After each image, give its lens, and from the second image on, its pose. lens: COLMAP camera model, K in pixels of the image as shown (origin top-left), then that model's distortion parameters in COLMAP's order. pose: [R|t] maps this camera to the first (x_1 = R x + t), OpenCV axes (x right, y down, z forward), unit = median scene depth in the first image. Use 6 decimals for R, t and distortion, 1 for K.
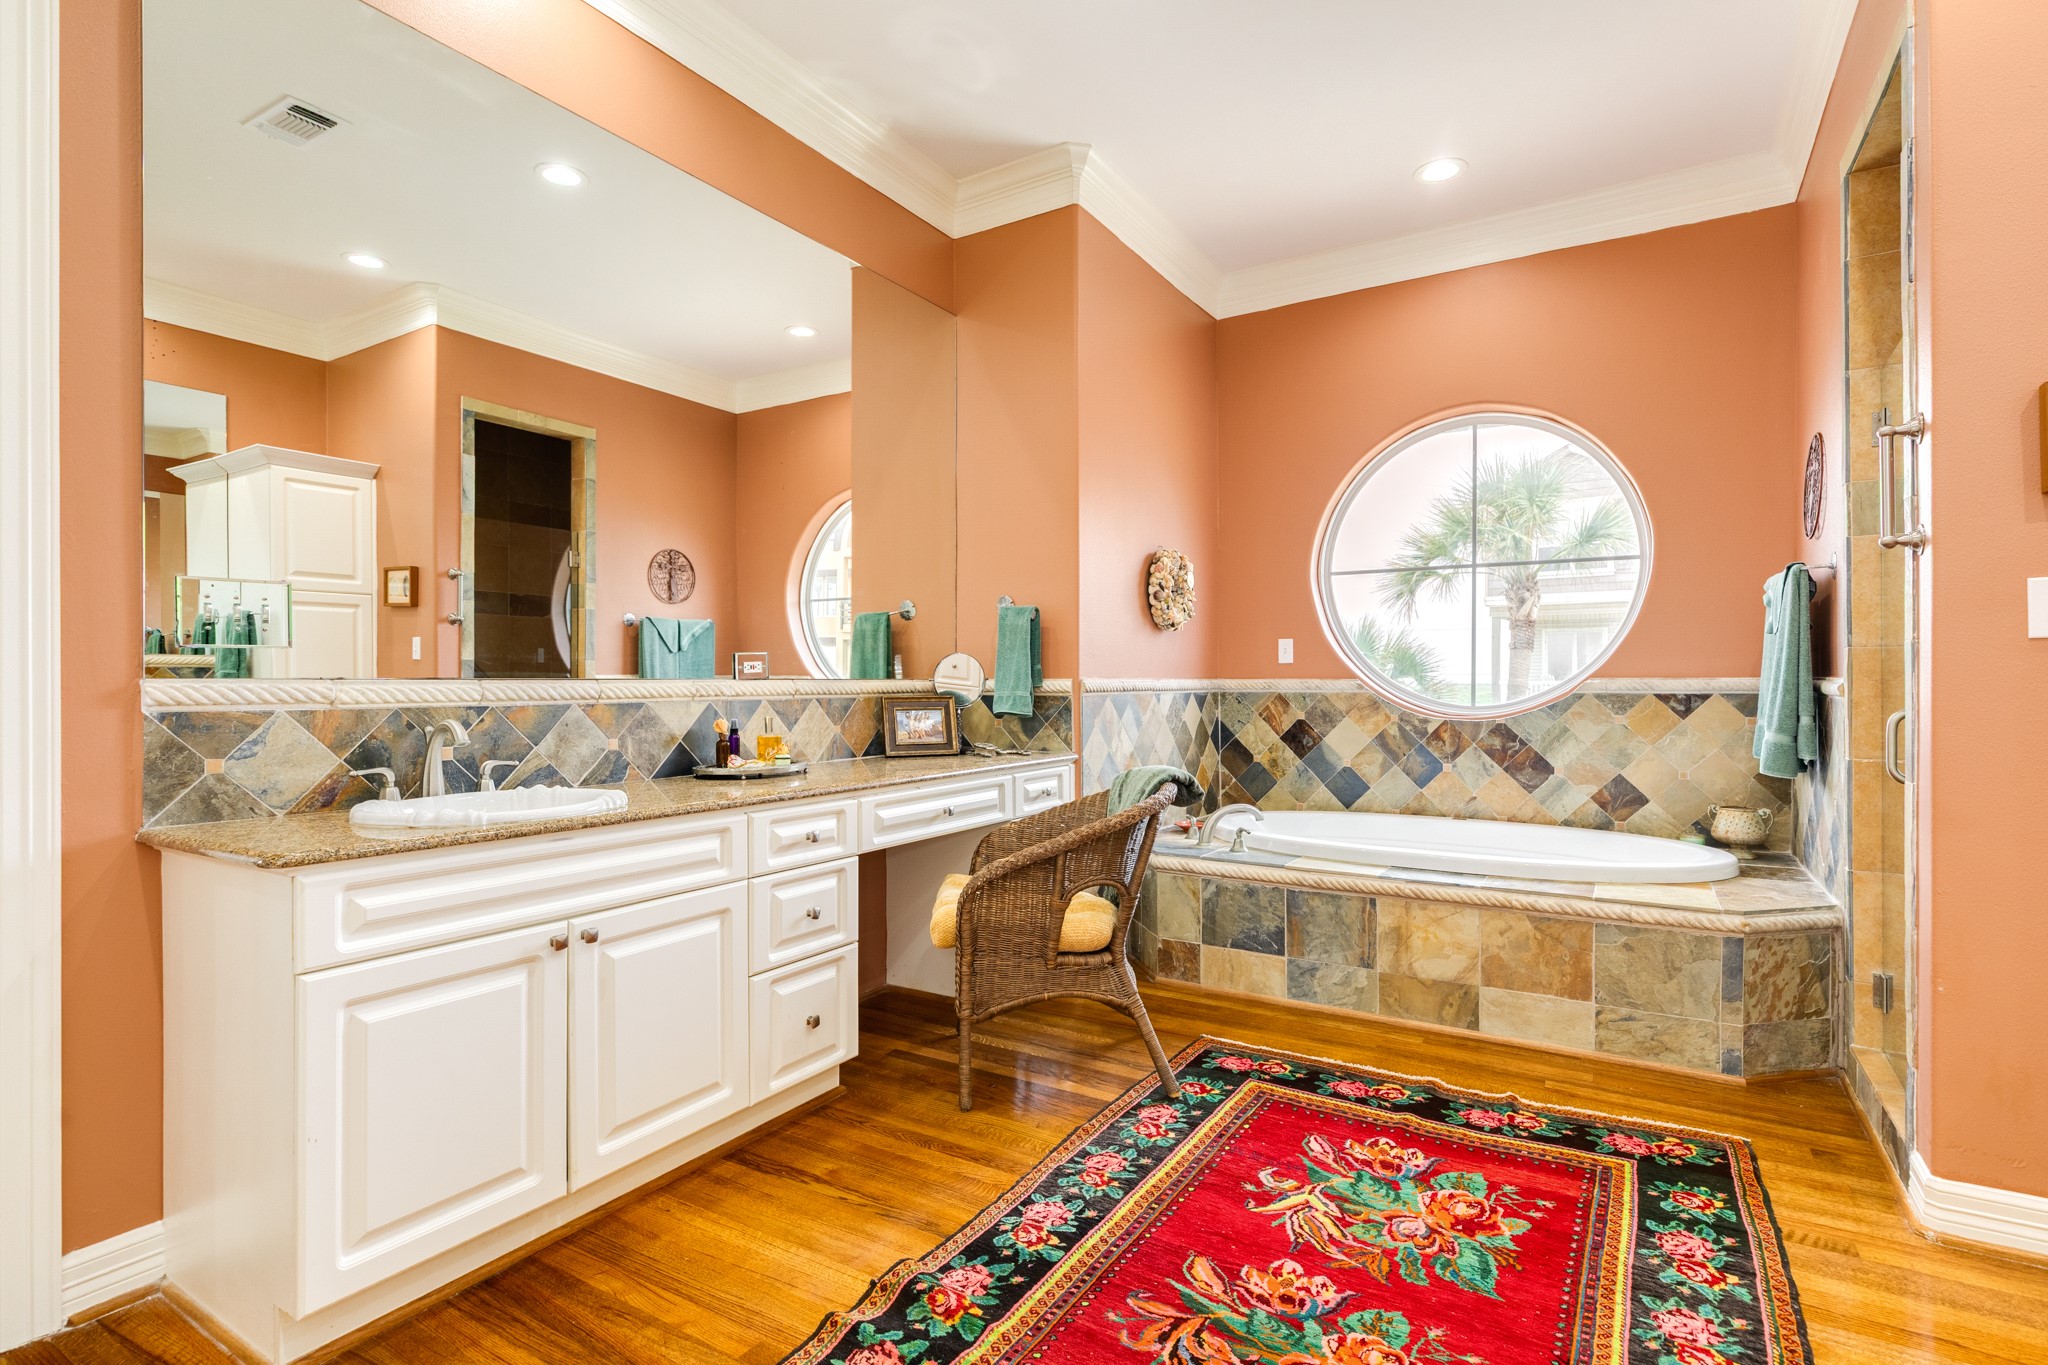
lens RADIAL K [[989.0, 0, 1024.4], [0, 989.0, 682.9], [0, 0, 1]] dist [0.000201, -0.000750]
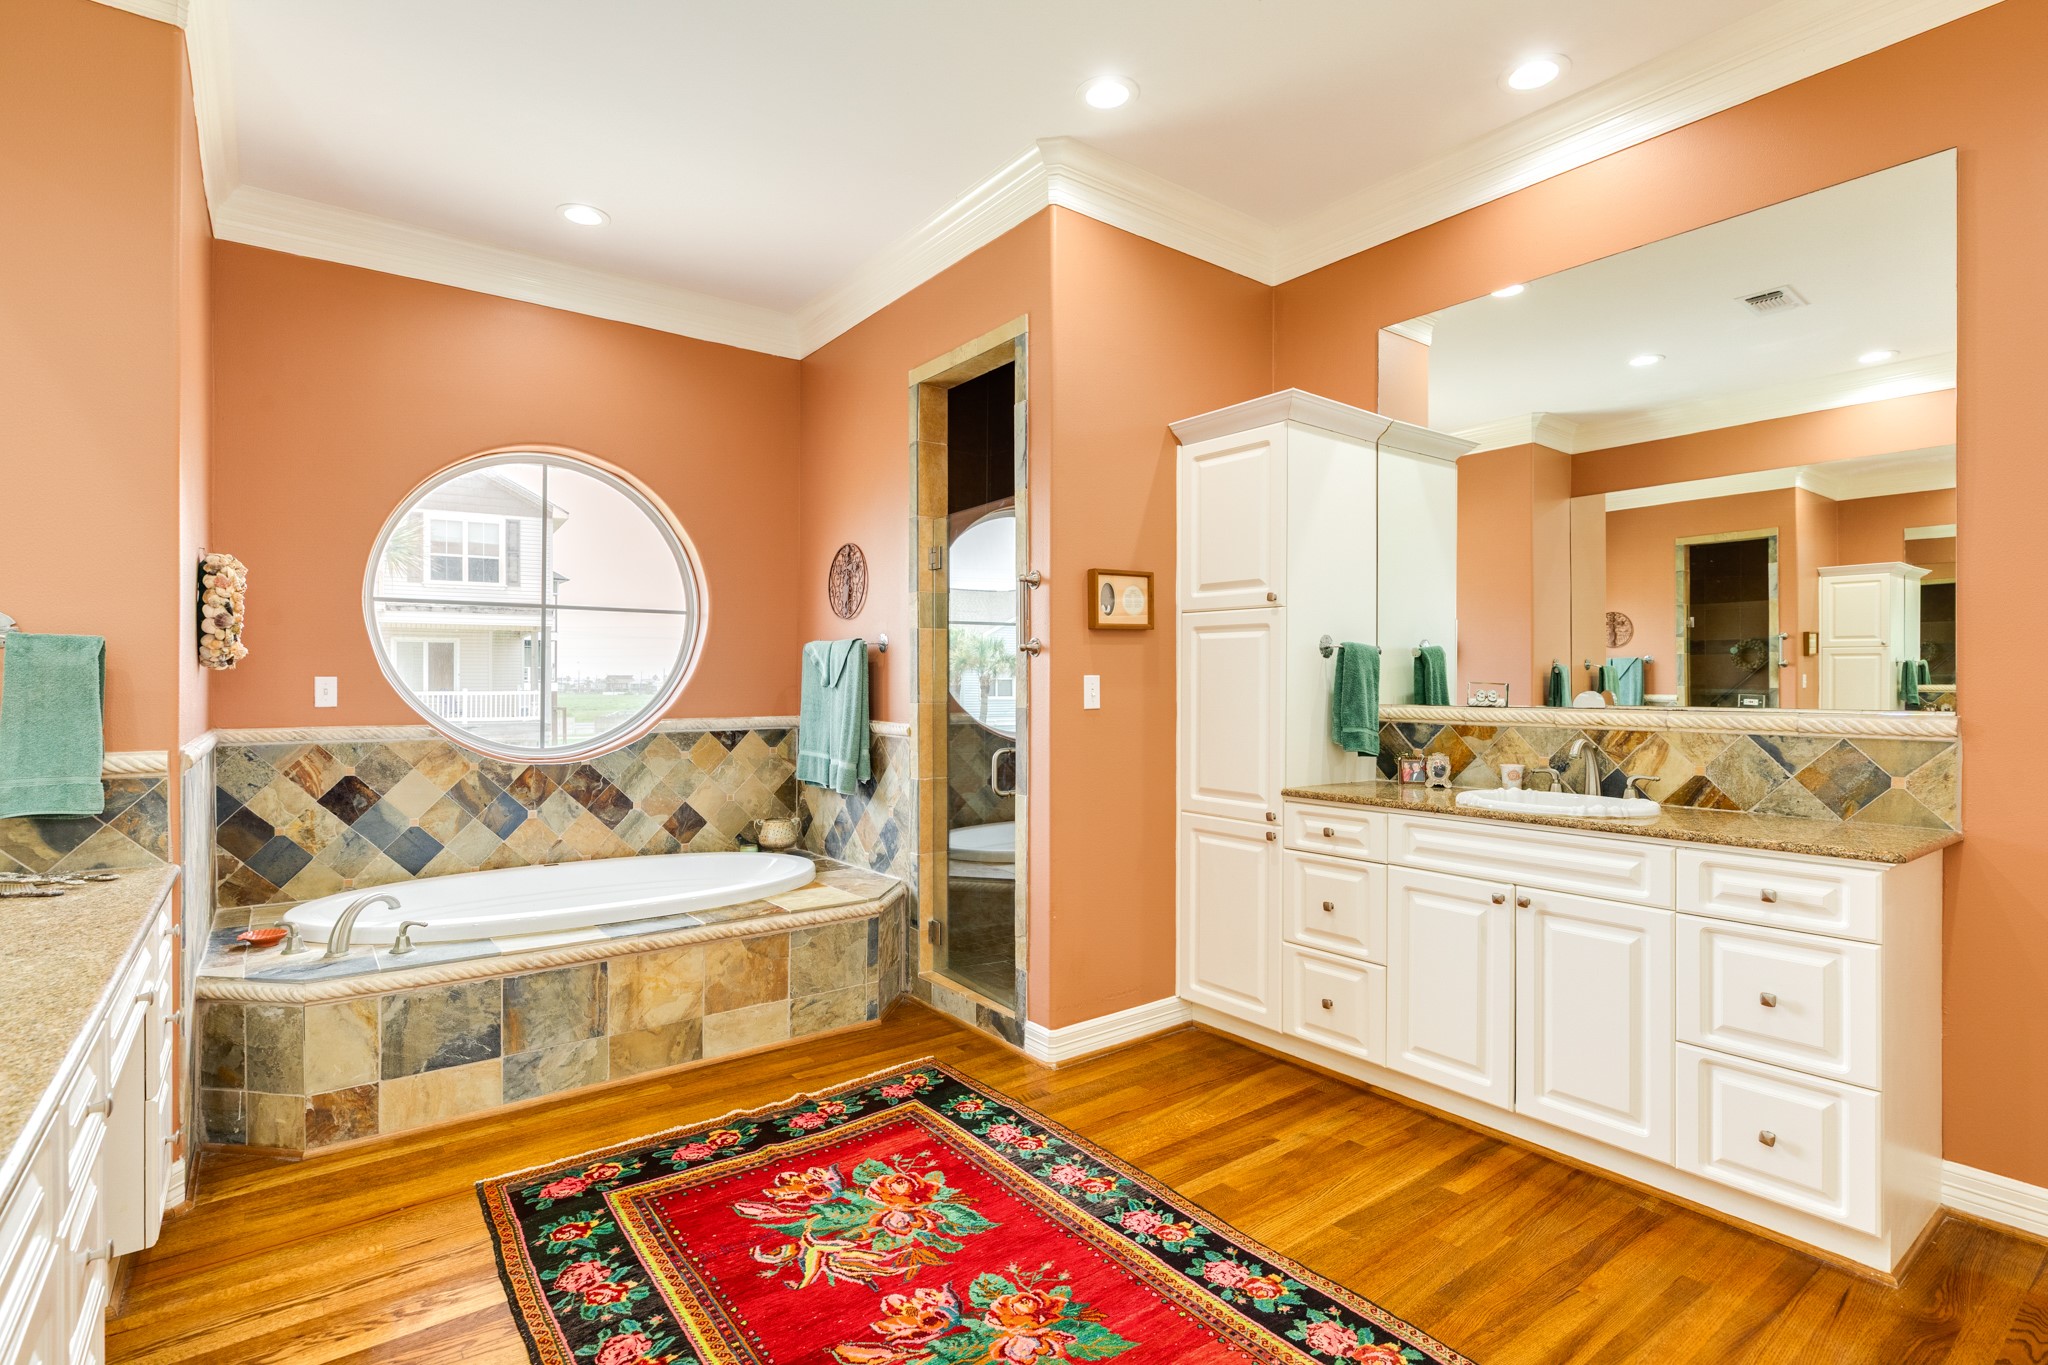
lens RADIAL K [[989.0, 0, 1021.7], [0, 989.0, 682.3], [0, 0, 1]] dist [0.000201, -0.000750]
pose [[0.359969, 0.002762, 0.932960, -0.420394], [0.002863, 0.999988, -0.004065, -0.052691], [-0.932960, 0.004134, 0.359956, 0.282657]]
